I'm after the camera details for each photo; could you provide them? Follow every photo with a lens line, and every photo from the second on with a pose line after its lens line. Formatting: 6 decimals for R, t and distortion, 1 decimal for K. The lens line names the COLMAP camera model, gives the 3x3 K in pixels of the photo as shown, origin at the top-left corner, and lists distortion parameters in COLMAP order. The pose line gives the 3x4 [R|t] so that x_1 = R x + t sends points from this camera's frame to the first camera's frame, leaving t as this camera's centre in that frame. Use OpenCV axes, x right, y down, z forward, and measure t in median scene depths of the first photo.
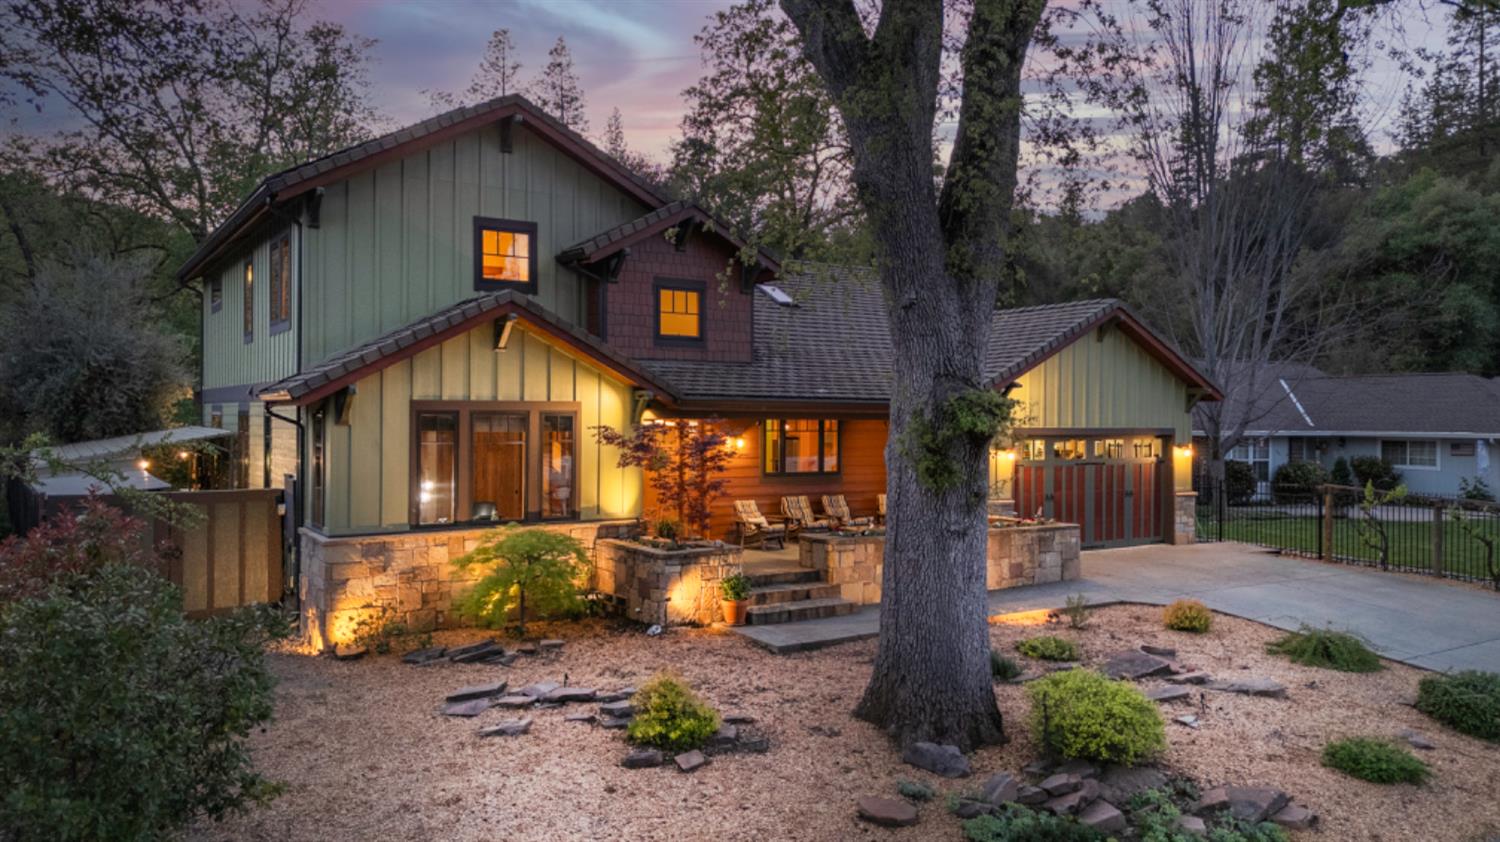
lens RADIAL K [[1091.4, 0, 750.0], [0, 1091.4, 421.0], [0, 0, 1]] dist [0.067565, -0.028507]
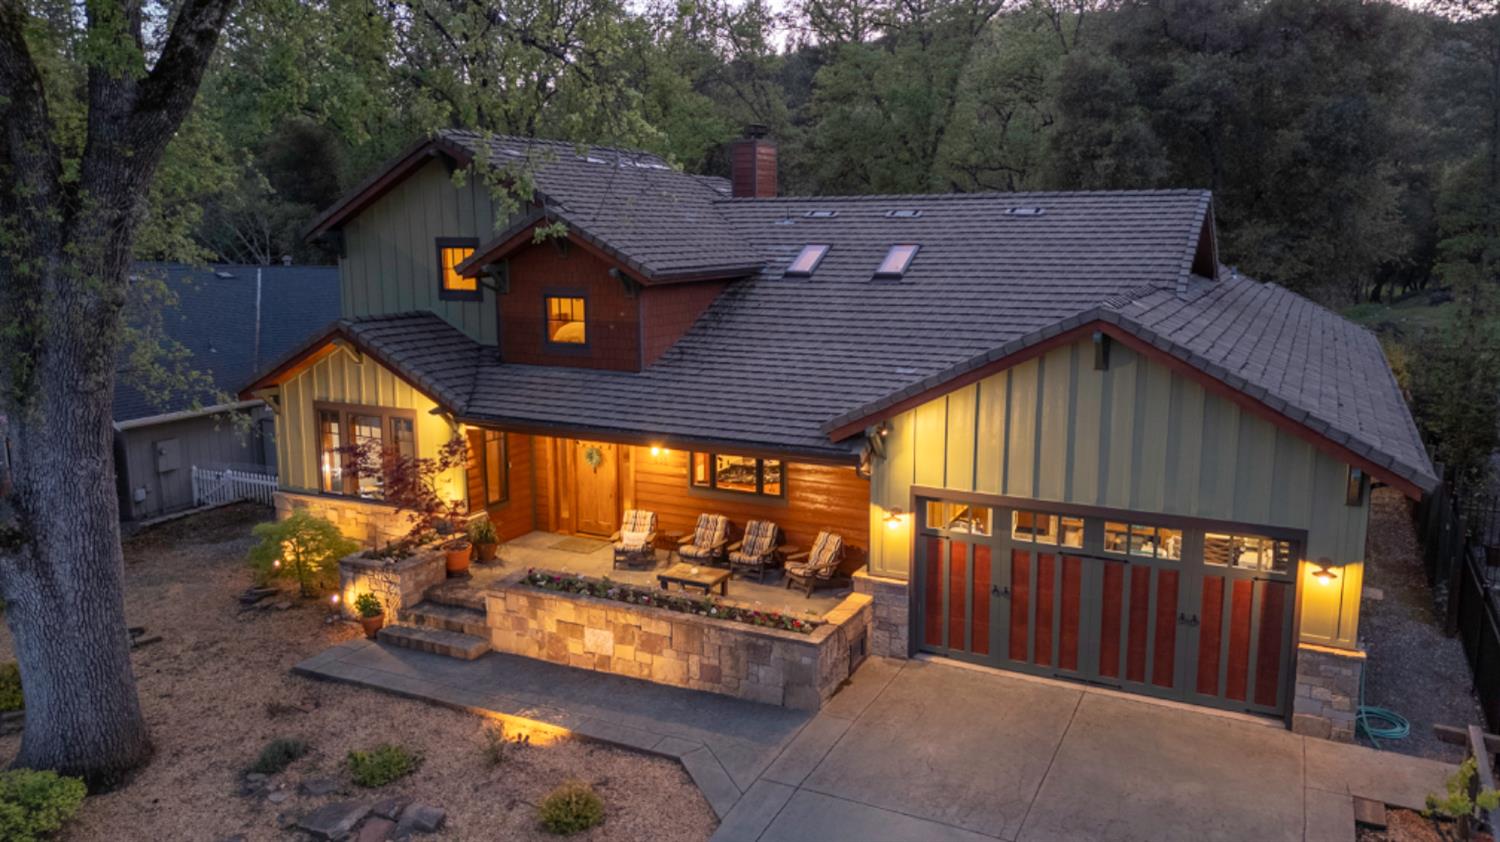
lens RADIAL K [[1091.4, 0, 750.0], [0, 1091.4, 421.0], [0, 0, 1]] dist [0.067565, -0.028507]
pose [[0.522954, 0.143035, -0.840274, 0.903401], [-0.001890, 0.986011, 0.166667, -0.179060], [0.852359, -0.085571, 0.515909, 0.626327]]
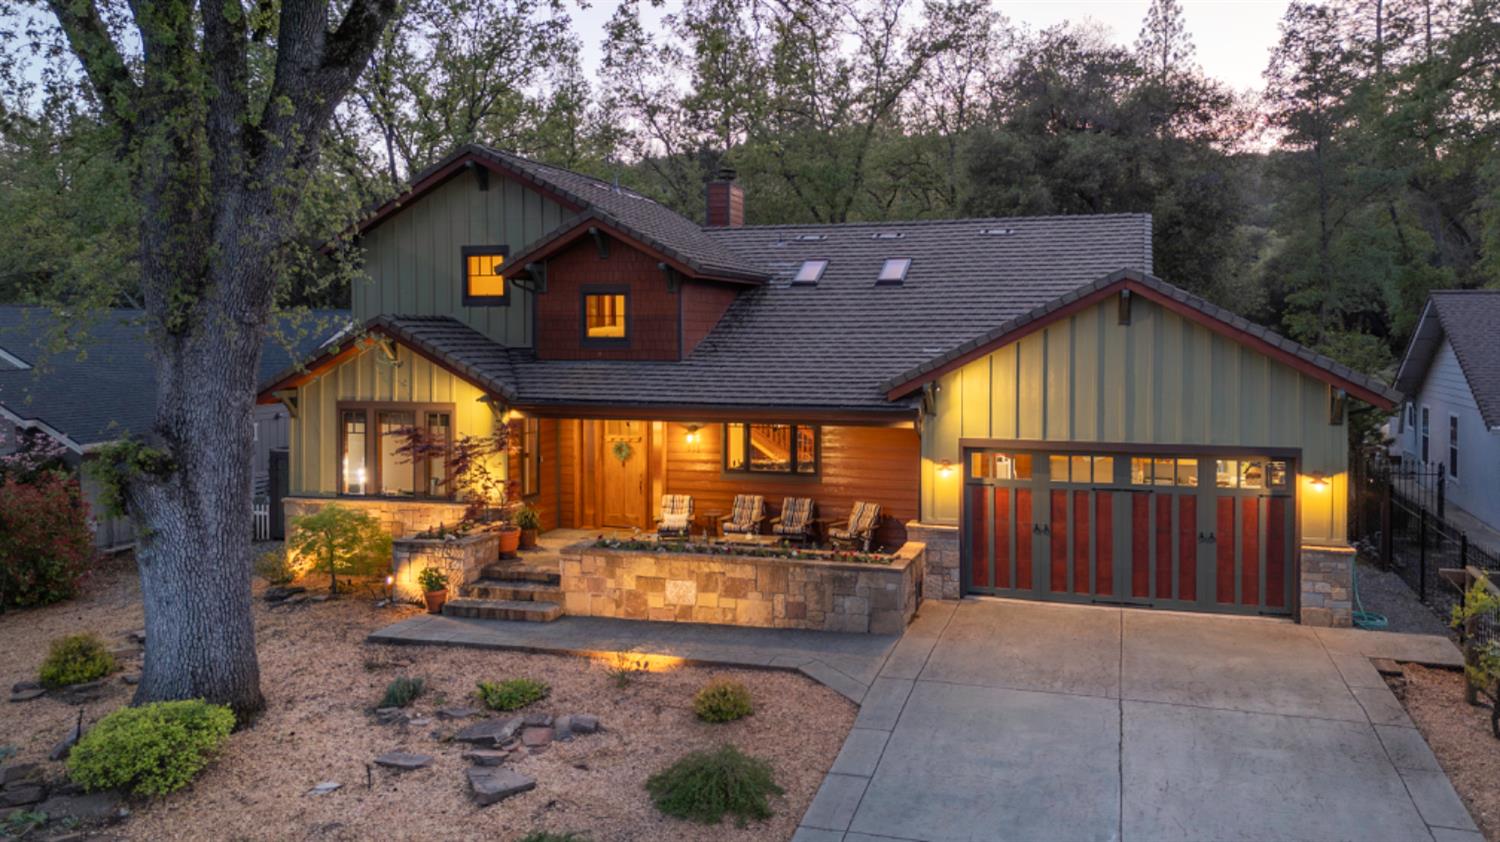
lens RADIAL K [[1105.0, 0, 799.5], [0, 1105.0, 367.7], [0, 0, 1]] dist [0.067443, -0.001536]
pose [[0.667940, 0.018639, -0.743982, 0.889005], [-0.000652, 0.999701, 0.024461, -0.075978], [0.744215, -0.015853, 0.667752, 0.422055]]
